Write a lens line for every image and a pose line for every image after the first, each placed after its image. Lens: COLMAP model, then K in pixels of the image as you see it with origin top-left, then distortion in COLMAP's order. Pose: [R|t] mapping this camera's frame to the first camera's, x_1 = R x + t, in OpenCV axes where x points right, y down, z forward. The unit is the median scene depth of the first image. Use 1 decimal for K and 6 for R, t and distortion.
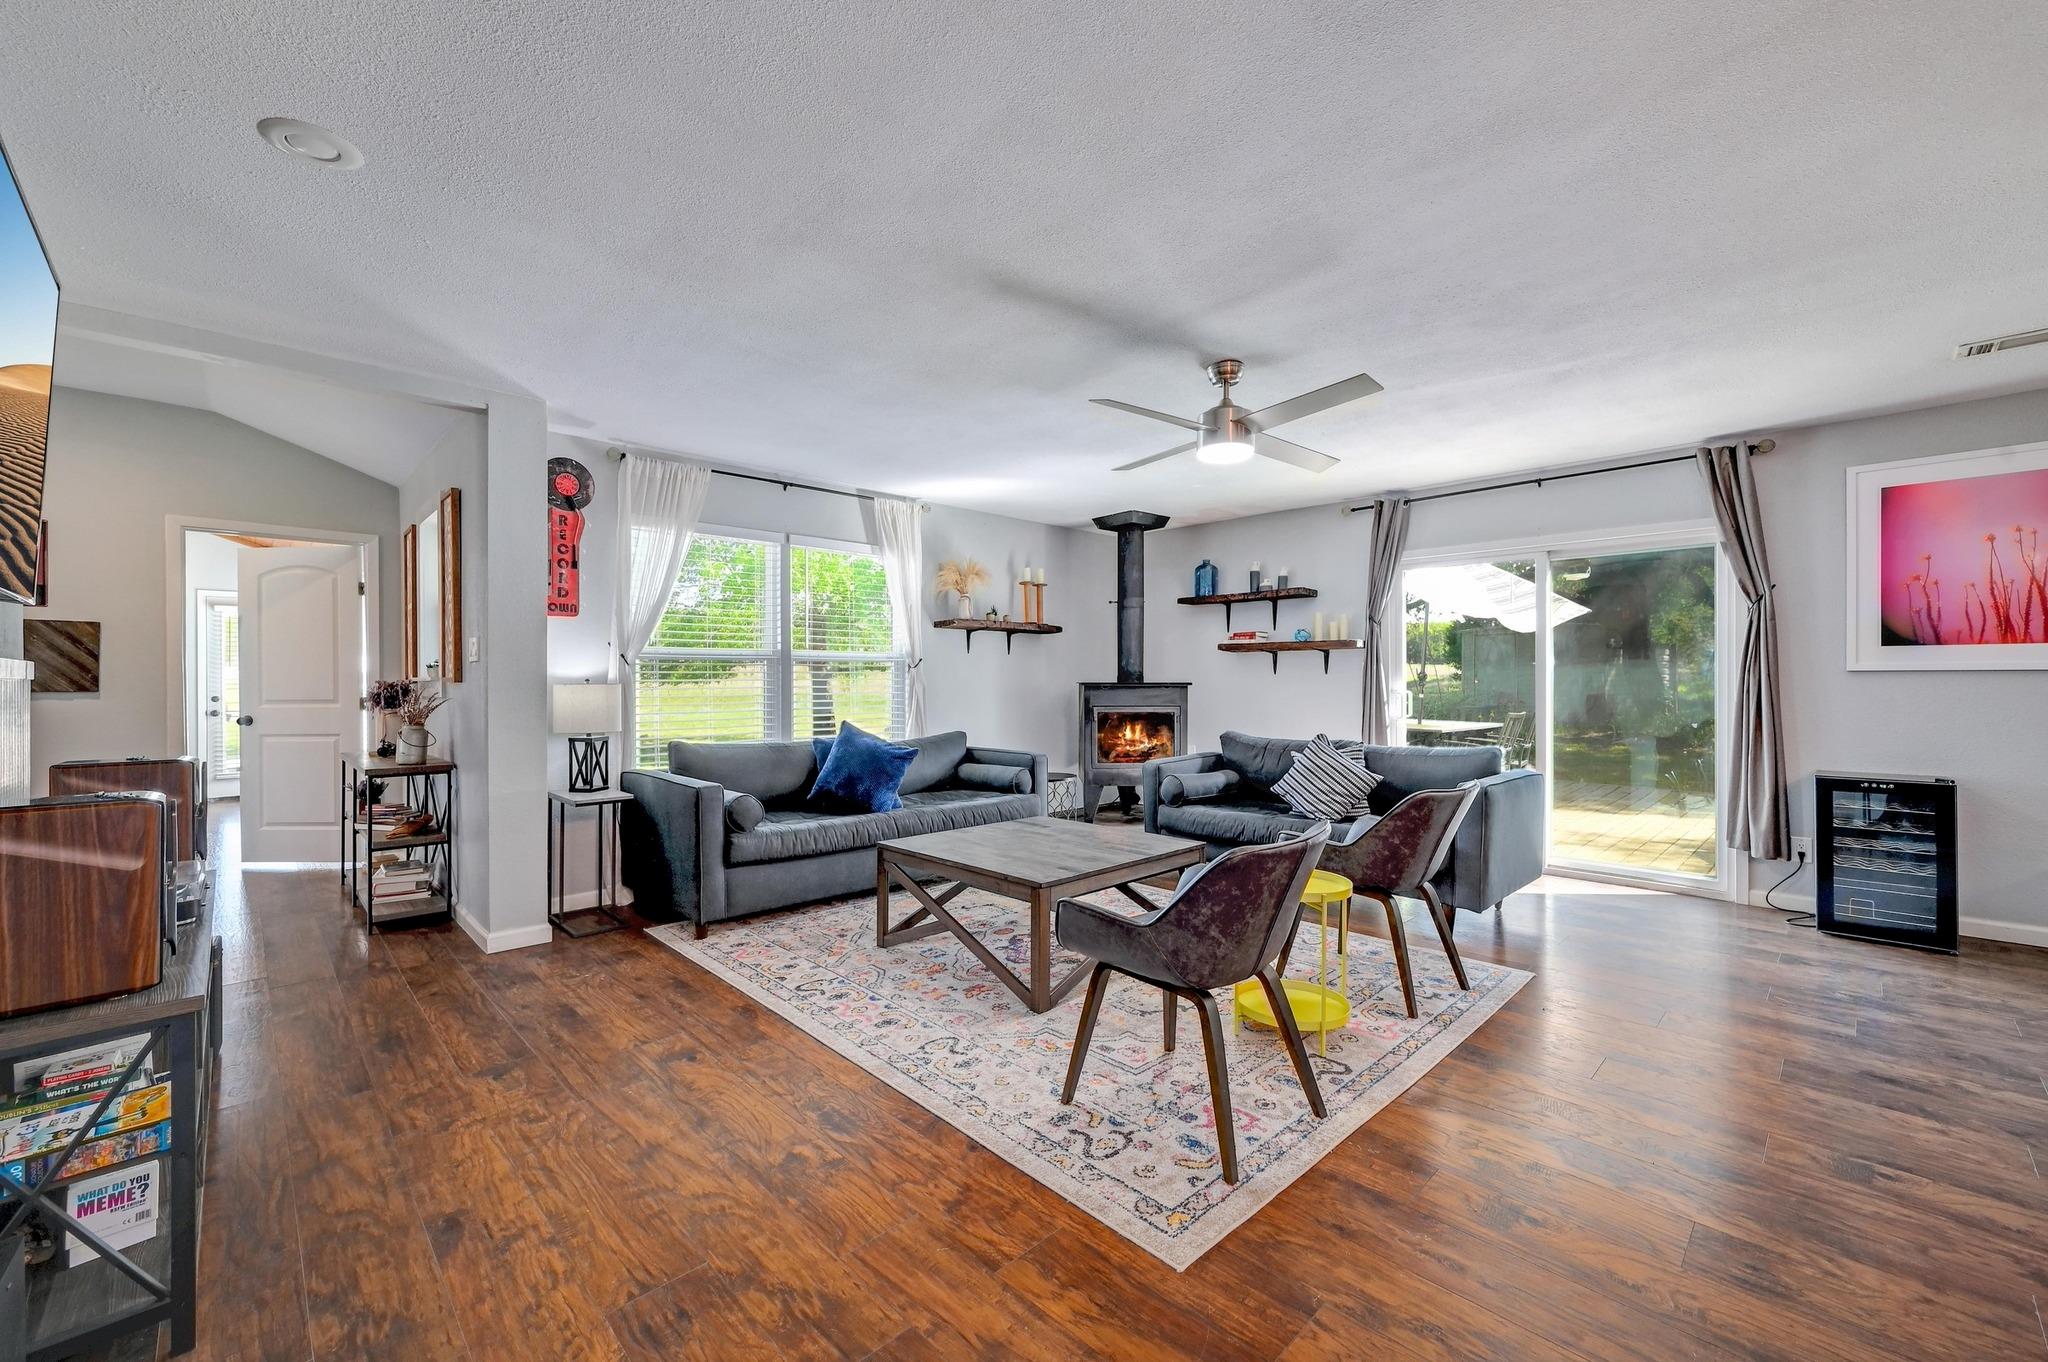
lens RADIAL K [[814.8, 0, 1022.6], [0, 814.8, 676.7], [0, 0, 1]] dist [0.005921, 0.000019]
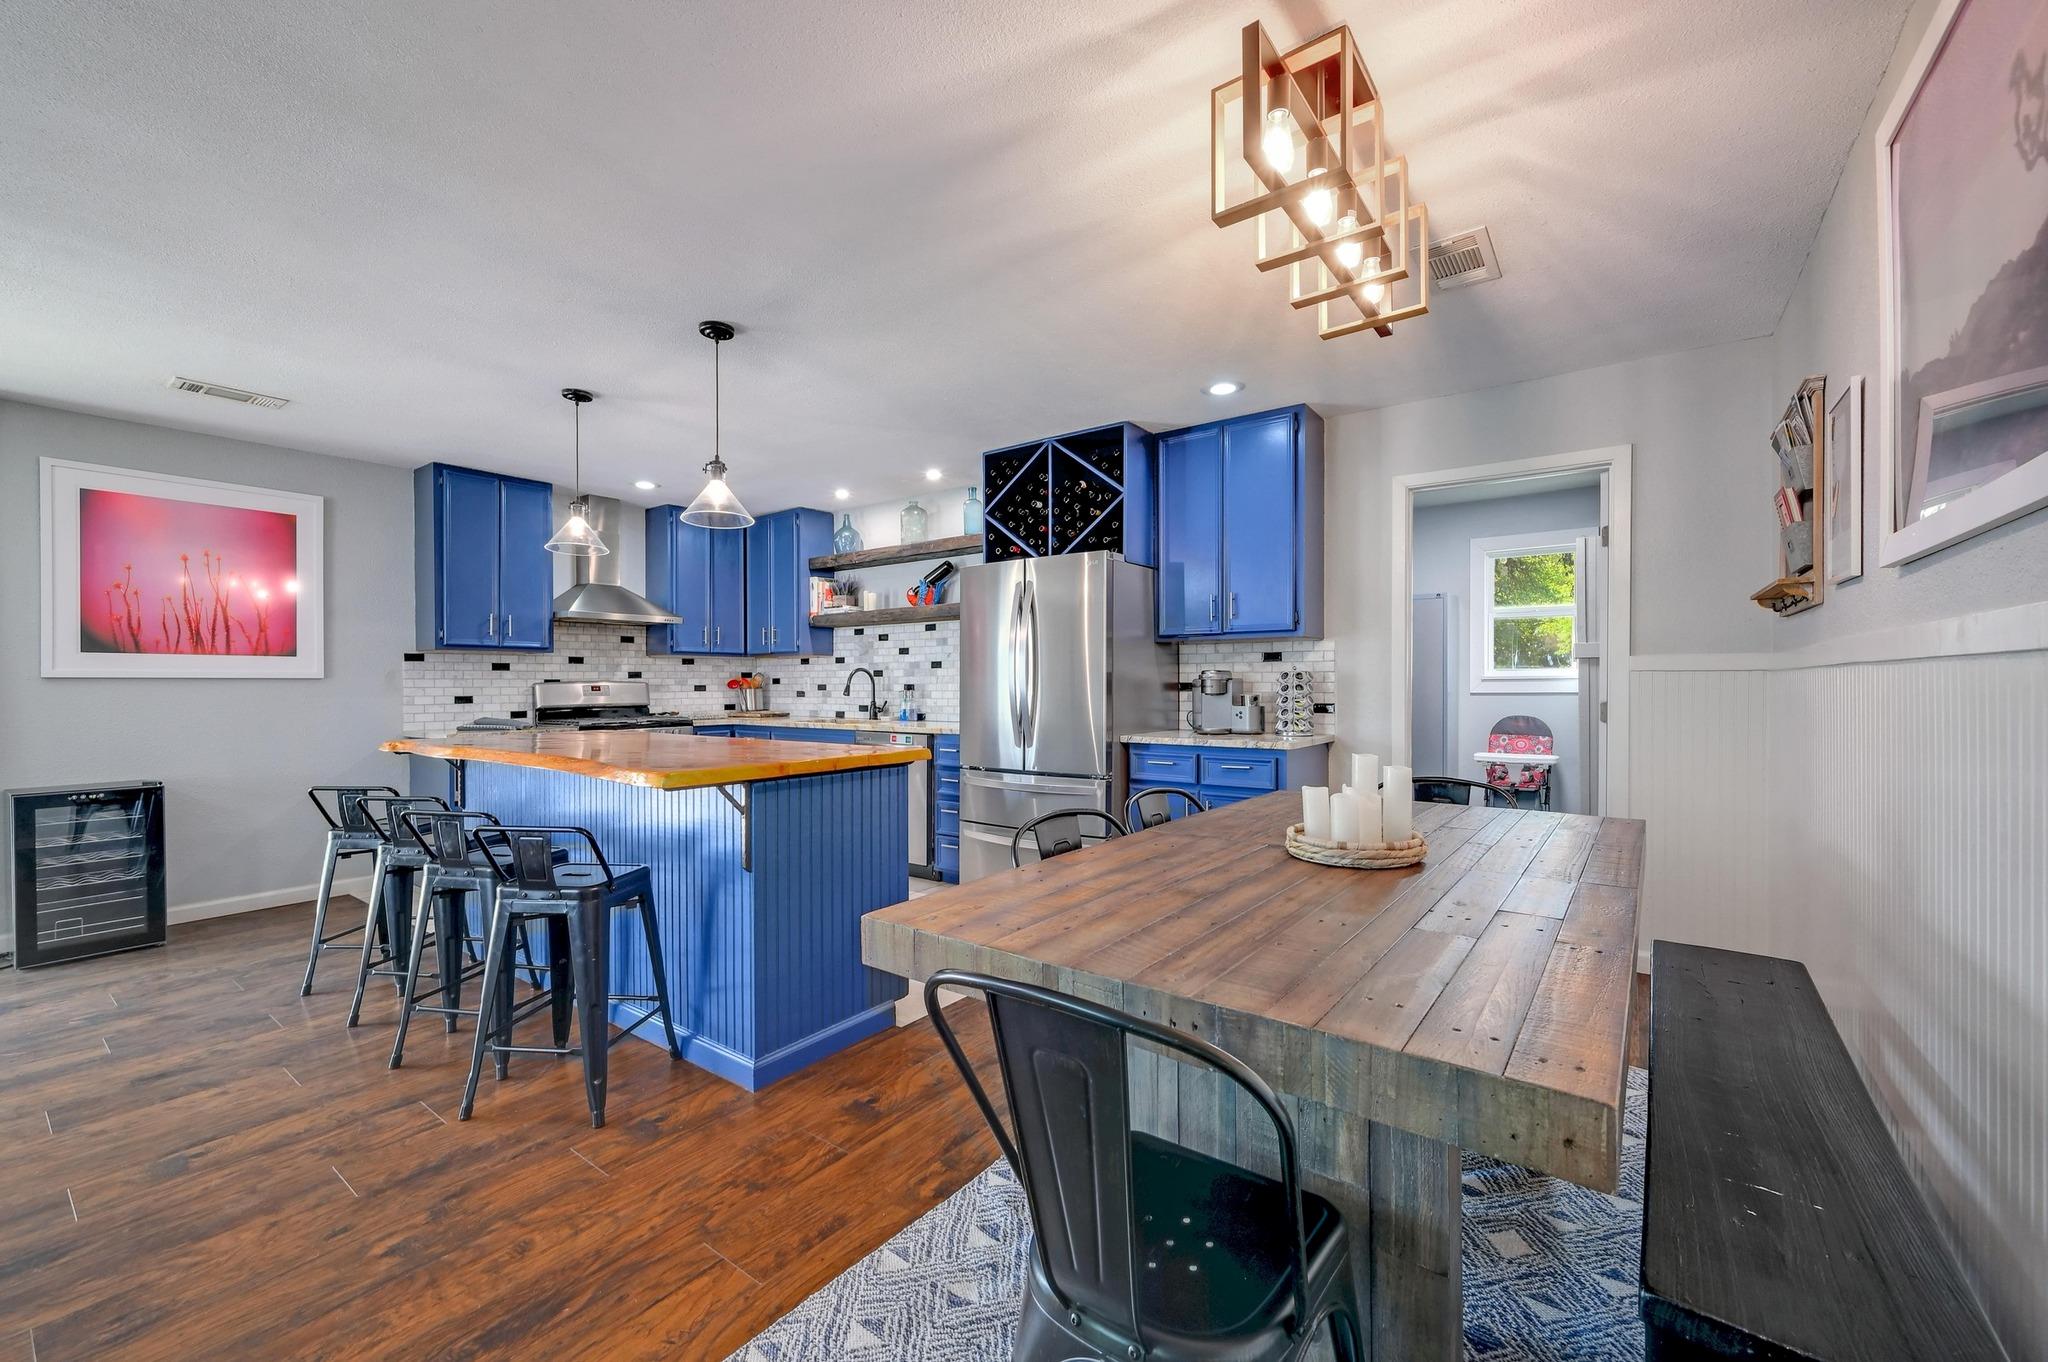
lens RADIAL K [[814.8, 0, 1024.0], [0, 814.8, 686.4], [0, 0, 1]] dist [0.005921, 0.000019]
pose [[-0.151668, -0.001532, 0.988430, -0.078660], [-0.000059, 0.999999, 0.001541, 0.001238], [-0.988432, 0.000175, -0.151667, 0.054809]]
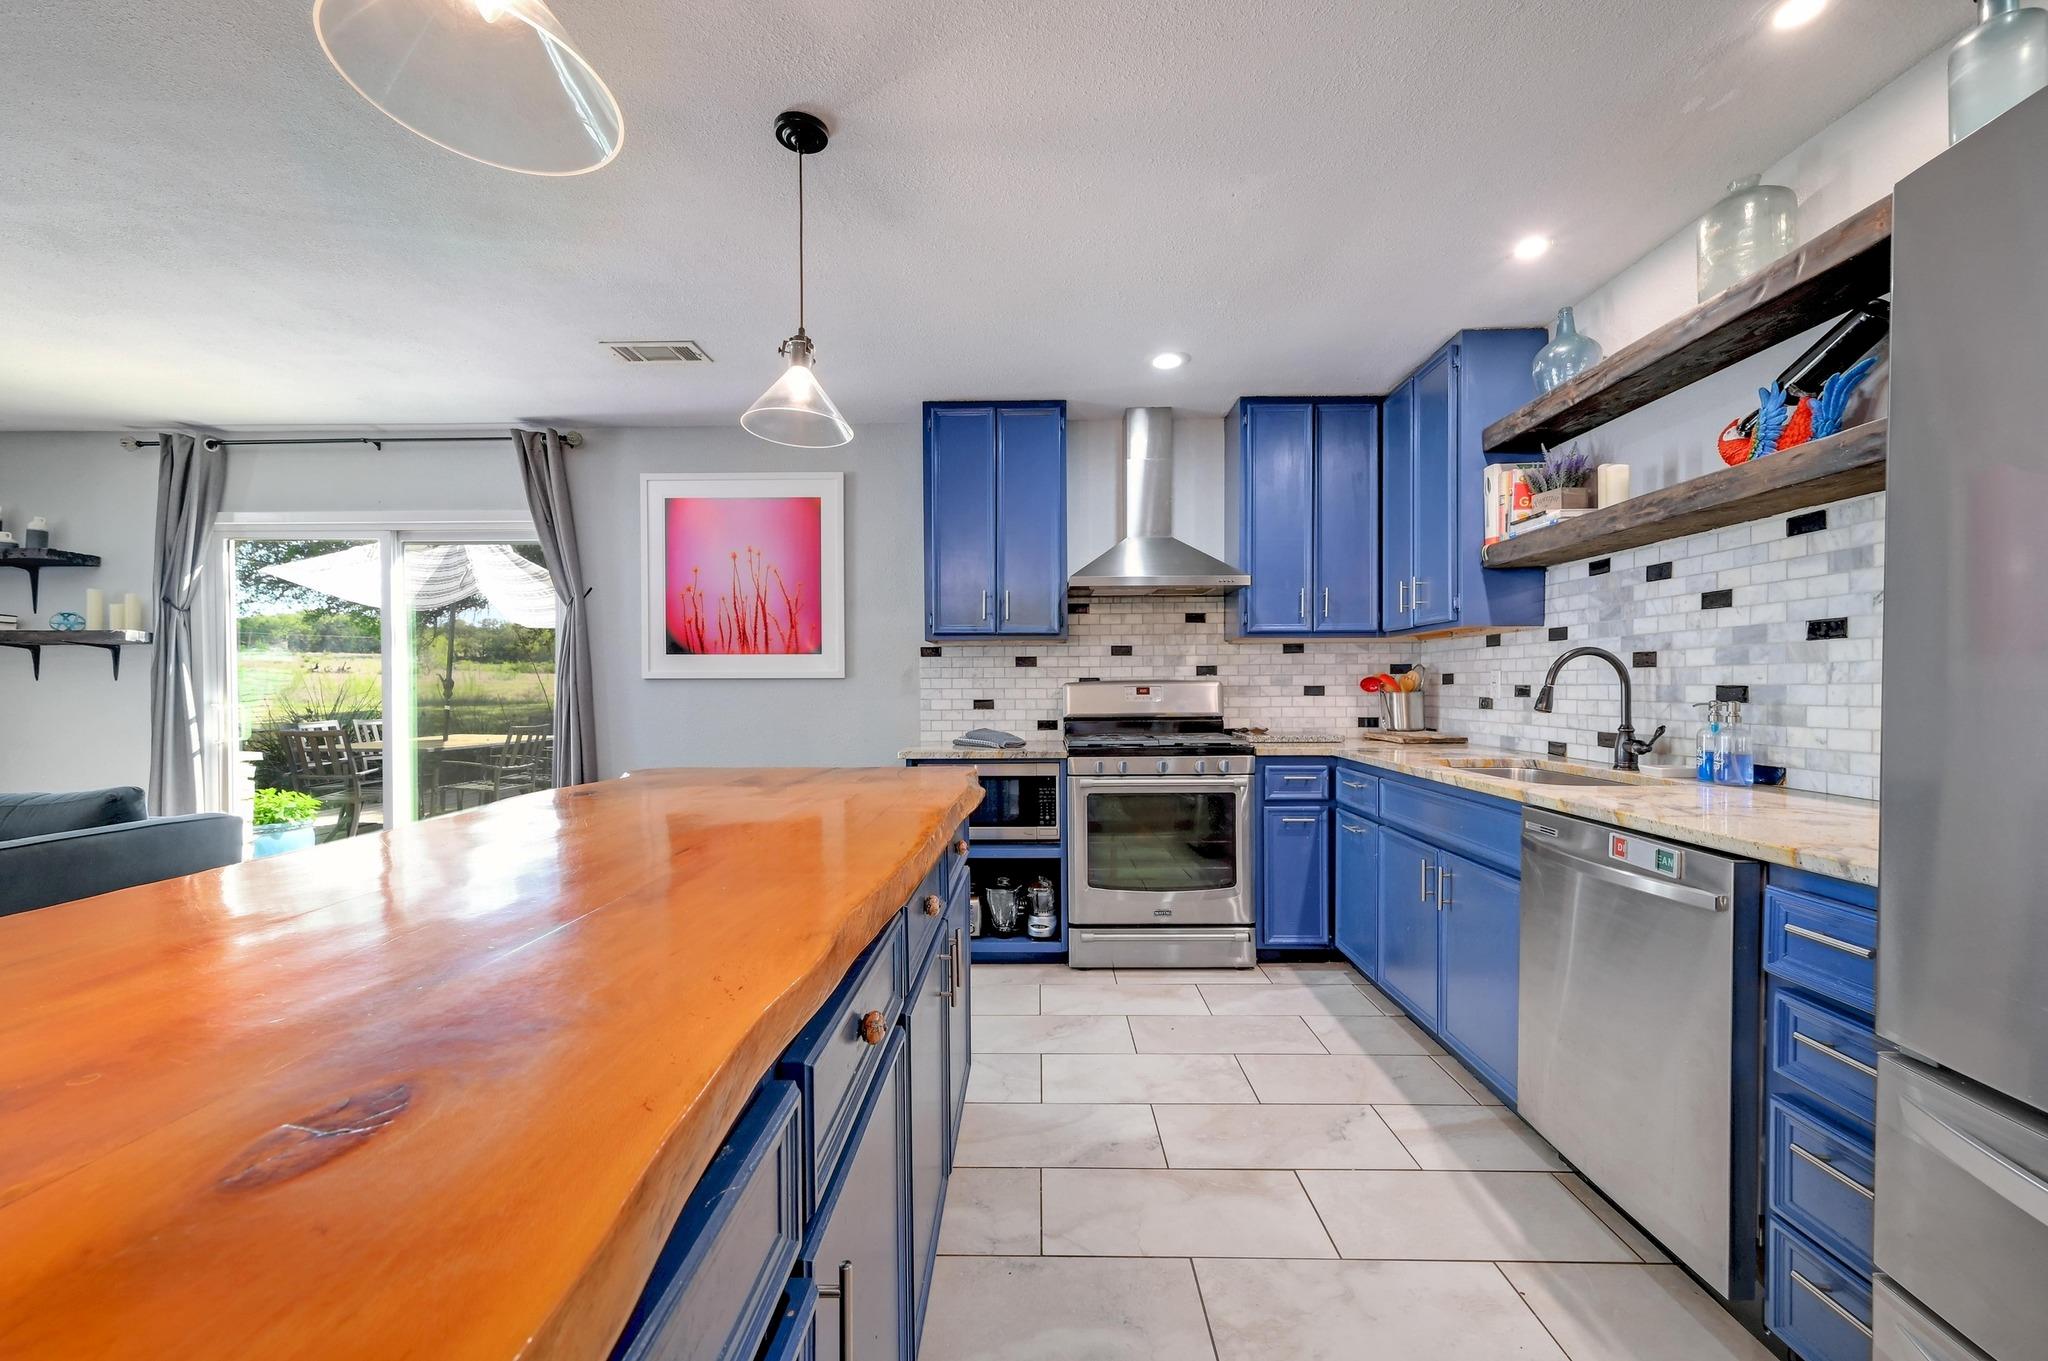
lens RADIAL K [[814.8, 0, 1020.1], [0, 814.8, 691.8], [0, 0, 1]] dist [0.005921, 0.000019]
pose [[0.717596, -0.008017, 0.696414, 0.702665], [0.000475, 0.999939, 0.011022, -0.002729], [-0.696460, -0.007579, 0.717556, -0.029928]]
